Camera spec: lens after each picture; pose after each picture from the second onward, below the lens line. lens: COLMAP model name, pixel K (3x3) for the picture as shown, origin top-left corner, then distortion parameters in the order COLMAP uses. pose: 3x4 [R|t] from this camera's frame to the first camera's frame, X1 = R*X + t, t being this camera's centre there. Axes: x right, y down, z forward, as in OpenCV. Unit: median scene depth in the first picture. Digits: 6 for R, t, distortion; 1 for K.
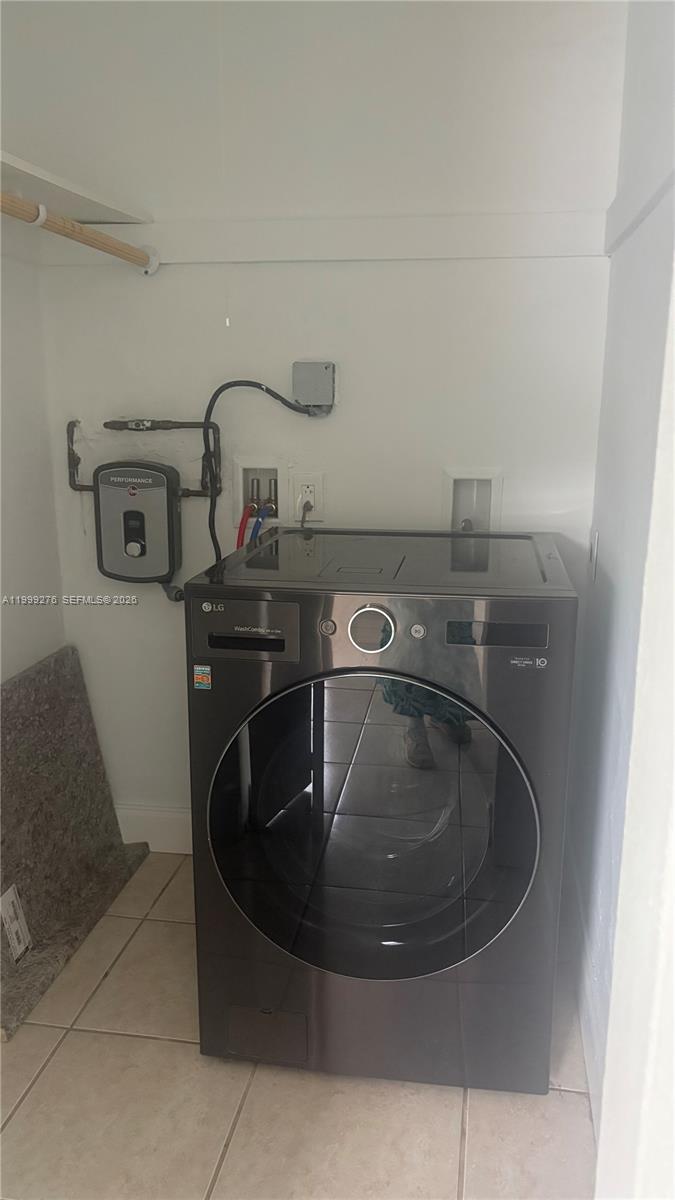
lens RADIAL K [[915.5, 0, 334.1], [0, 915.5, 604.7], [0, 0, 1]] dist [0.045349, -0.040727]
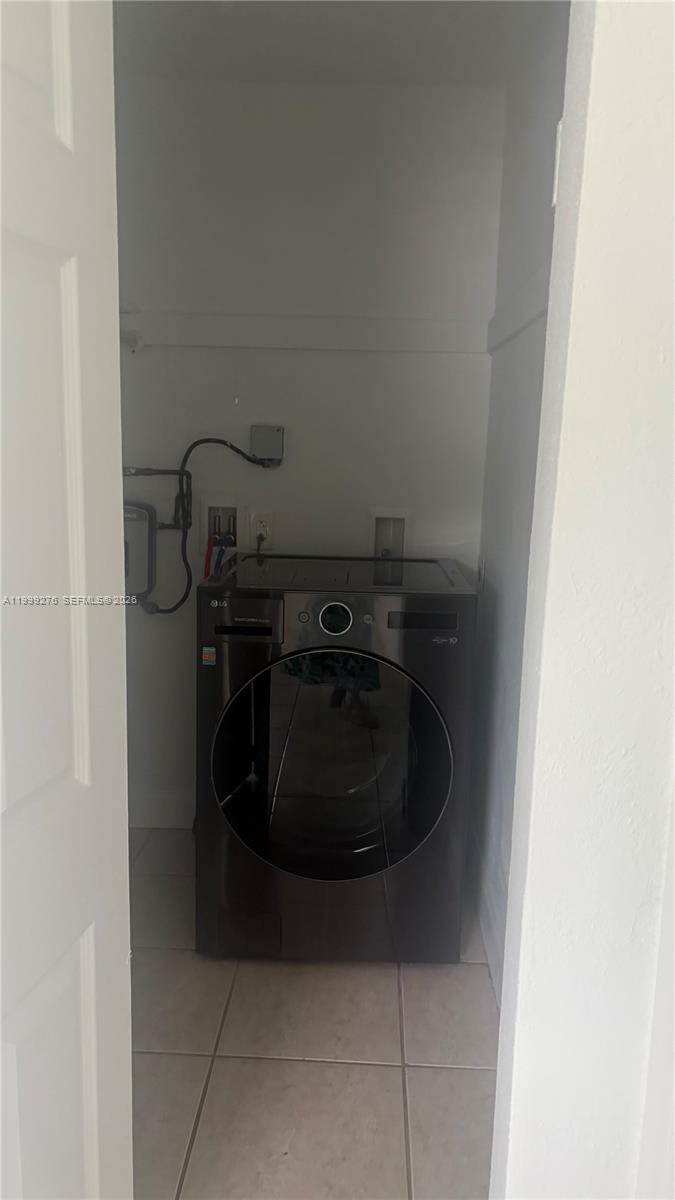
lens RADIAL K [[915.5, 0, 335.4], [0, 915.5, 600.4], [0, 0, 1]] dist [0.045349, -0.040727]
pose [[0.991336, -0.000509, 0.131351, -0.095346], [0.008191, 0.998285, -0.057957, 0.054023], [-0.131097, 0.058531, 0.989640, -0.261909]]
